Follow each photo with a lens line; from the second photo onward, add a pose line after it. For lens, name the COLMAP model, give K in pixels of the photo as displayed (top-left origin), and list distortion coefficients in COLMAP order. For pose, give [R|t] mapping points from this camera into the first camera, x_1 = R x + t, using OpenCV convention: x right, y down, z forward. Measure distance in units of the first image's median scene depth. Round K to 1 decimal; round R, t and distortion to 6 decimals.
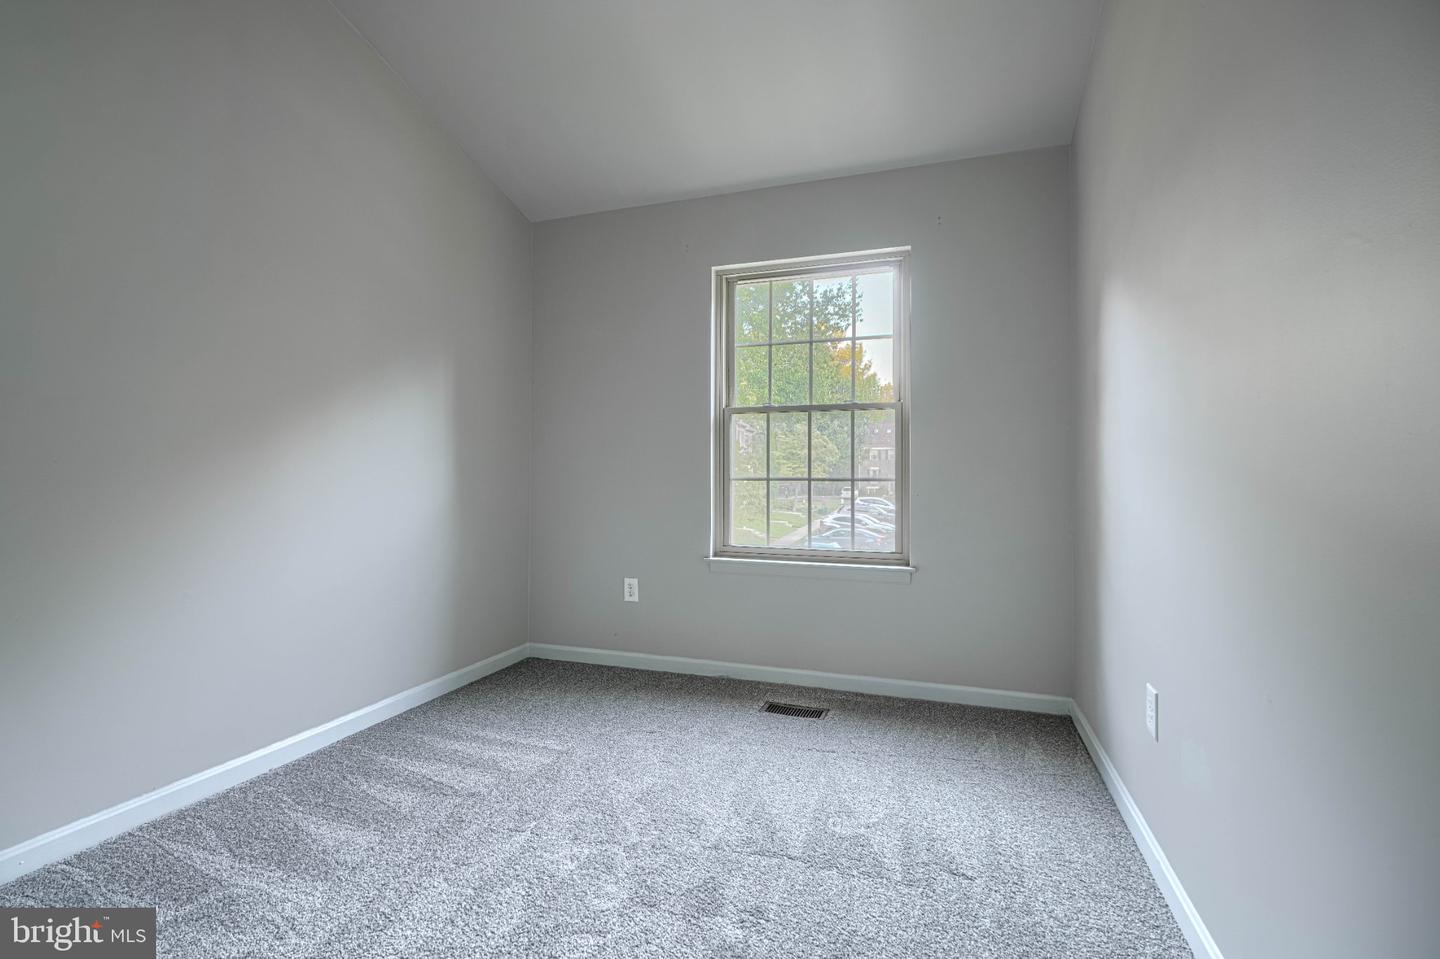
lens RADIAL K [[642.5, 0, 747.9], [0, 642.5, 485.6], [0, 0, 1]] dist [0.001335, 0.000197]
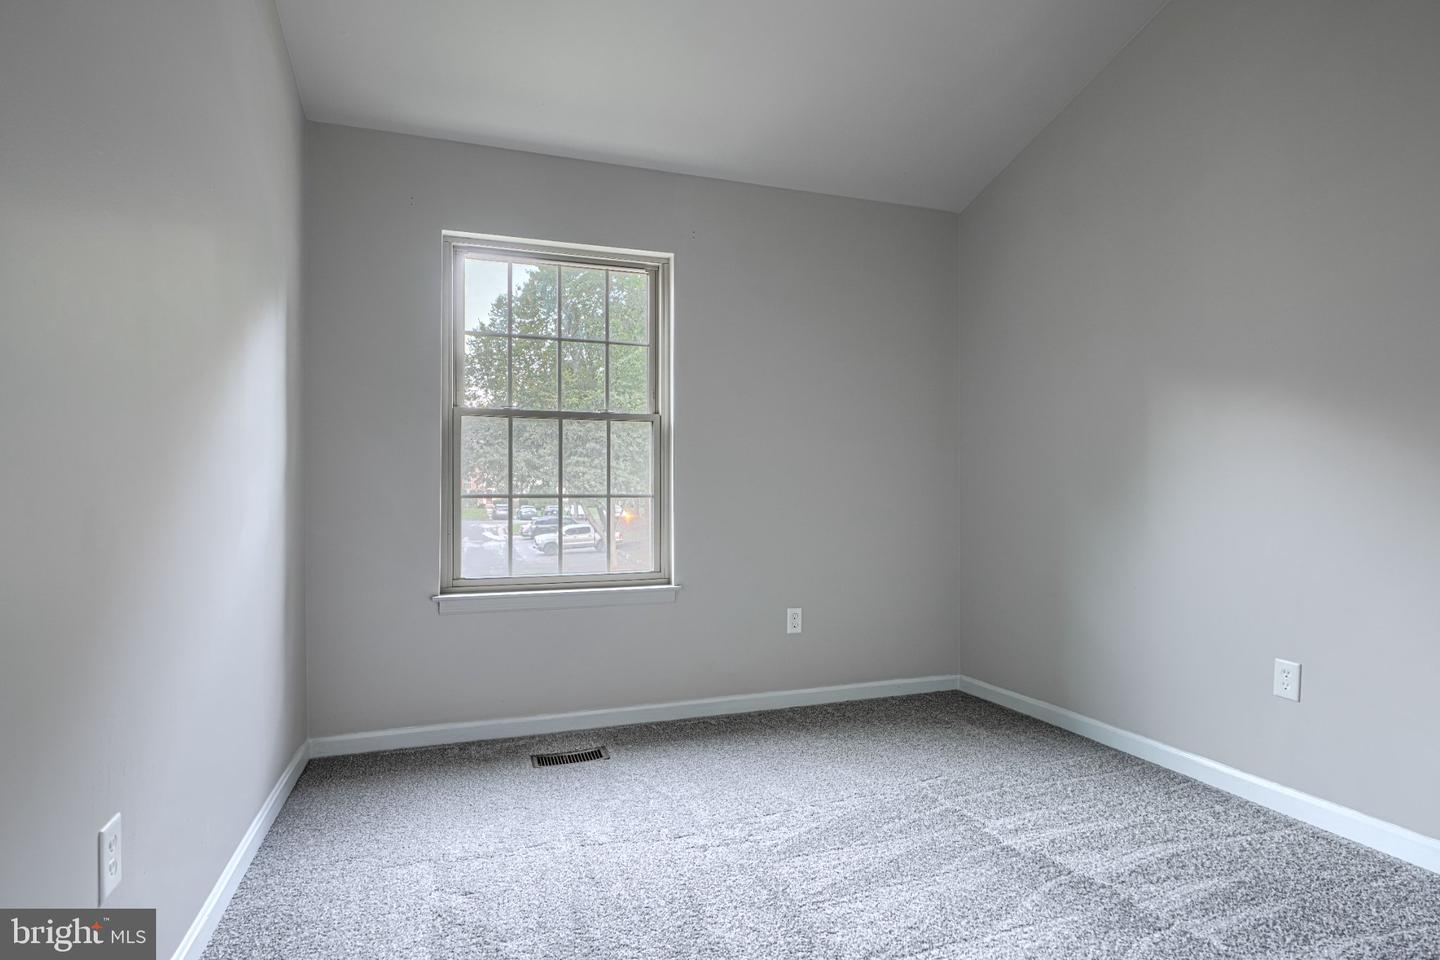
lens RADIAL K [[702.4, 0, 717.1], [0, 702.4, 513.9], [0, 0, 1]] dist [-0.001266, -0.000010]
pose [[0.802520, -0.021937, 0.596221, -0.324330], [0.011298, 0.999703, 0.021576, -0.003817], [-0.596518, -0.010579, 0.802530, 0.104821]]
